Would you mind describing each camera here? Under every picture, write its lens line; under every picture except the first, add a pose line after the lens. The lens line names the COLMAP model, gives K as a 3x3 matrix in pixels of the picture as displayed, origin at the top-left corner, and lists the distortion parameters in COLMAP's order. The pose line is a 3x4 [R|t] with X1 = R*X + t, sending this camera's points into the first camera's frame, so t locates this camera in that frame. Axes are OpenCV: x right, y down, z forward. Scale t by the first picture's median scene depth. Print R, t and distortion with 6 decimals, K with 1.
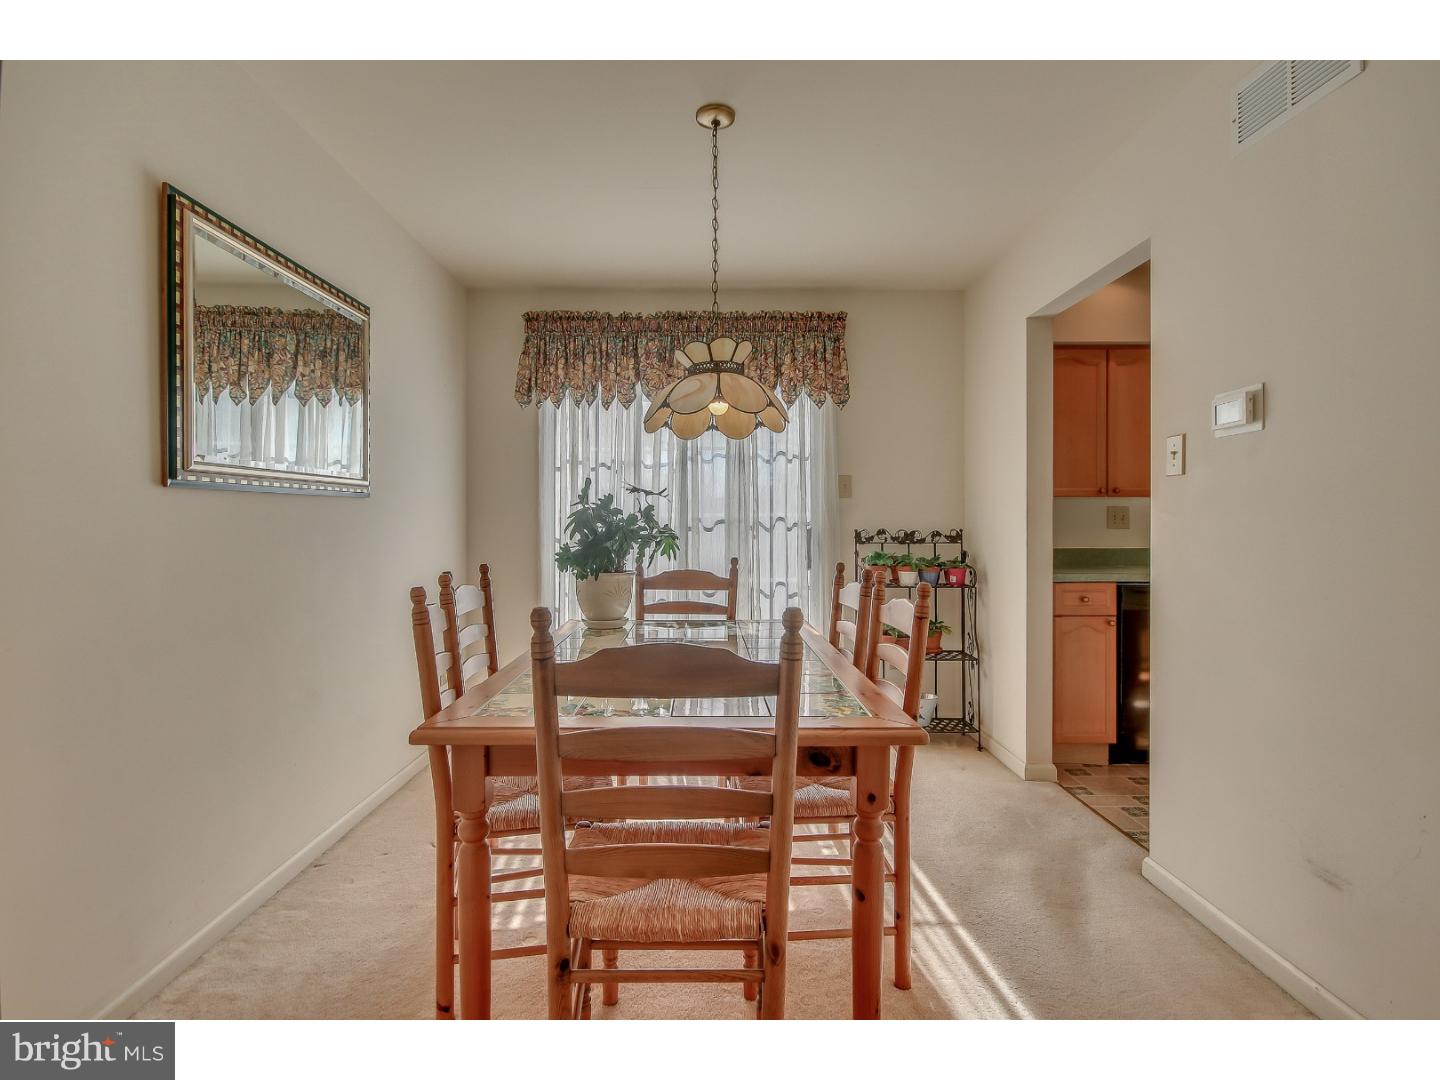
lens RADIAL K [[727.4, 0, 710.9], [0, 727.4, 534.4], [0, 0, 1]] dist [-0.002165, -0.000350]
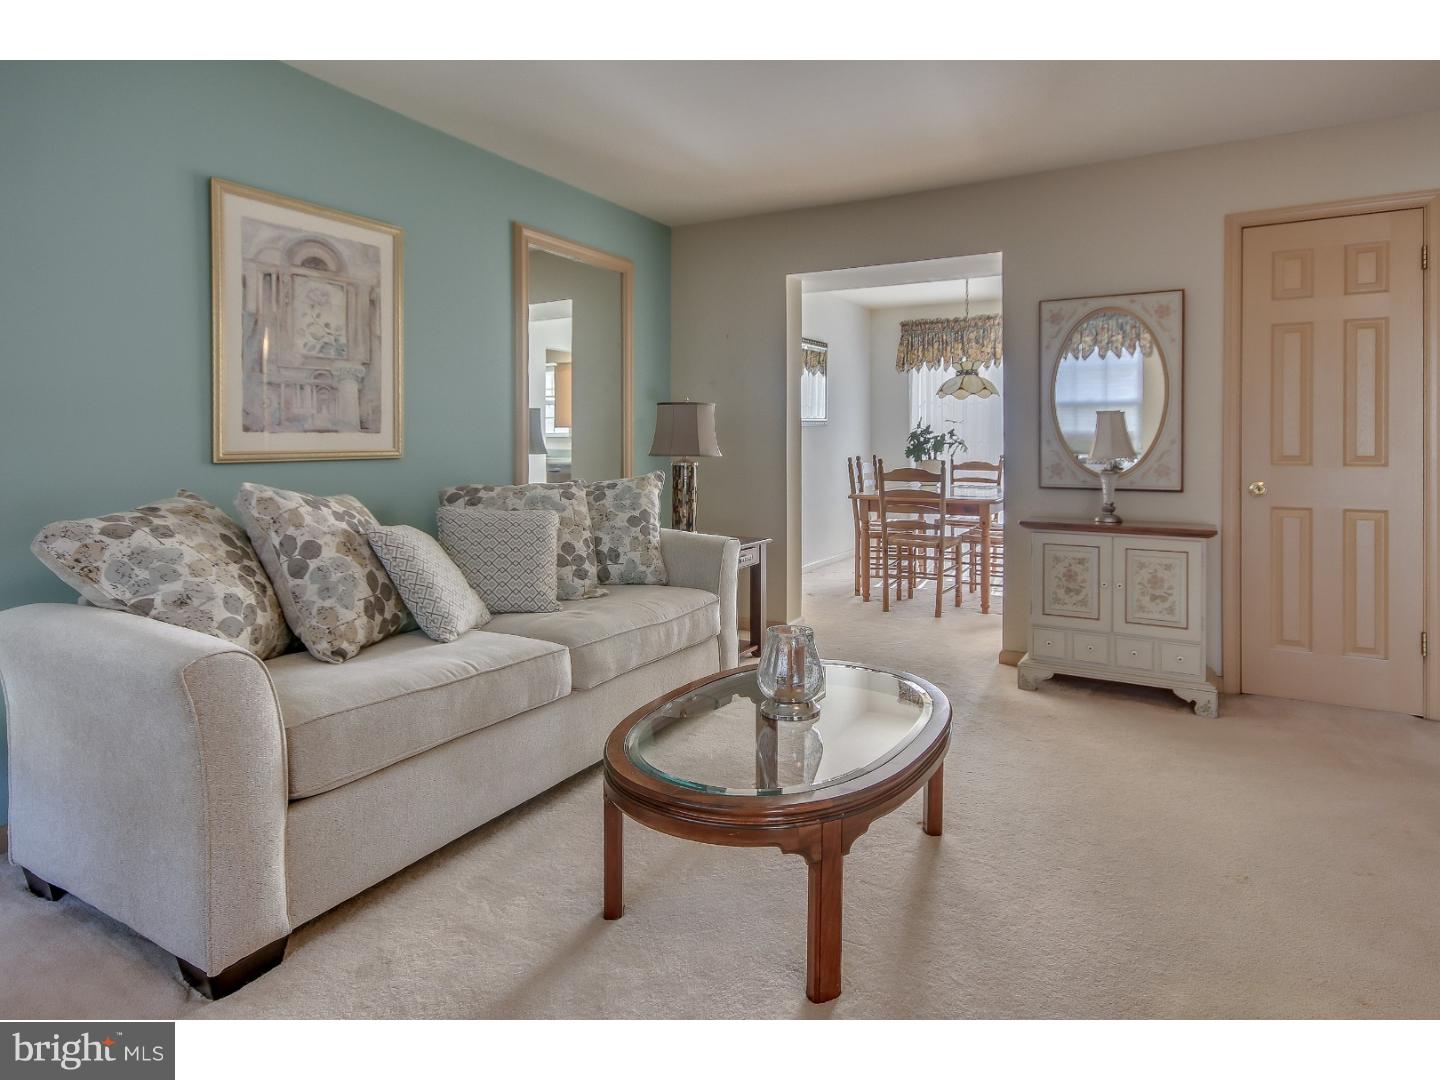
lens RADIAL K [[805.1, 0, 726.1], [0, 805.1, 446.5], [0, 0, 1]] dist [0.004998, 0.002935]
pose [[0.869350, 0.003731, -0.494182, 0.447857], [-0.004509, 0.999990, -0.000383, 0.014292], [0.494176, 0.002561, 0.869358, -1.203598]]
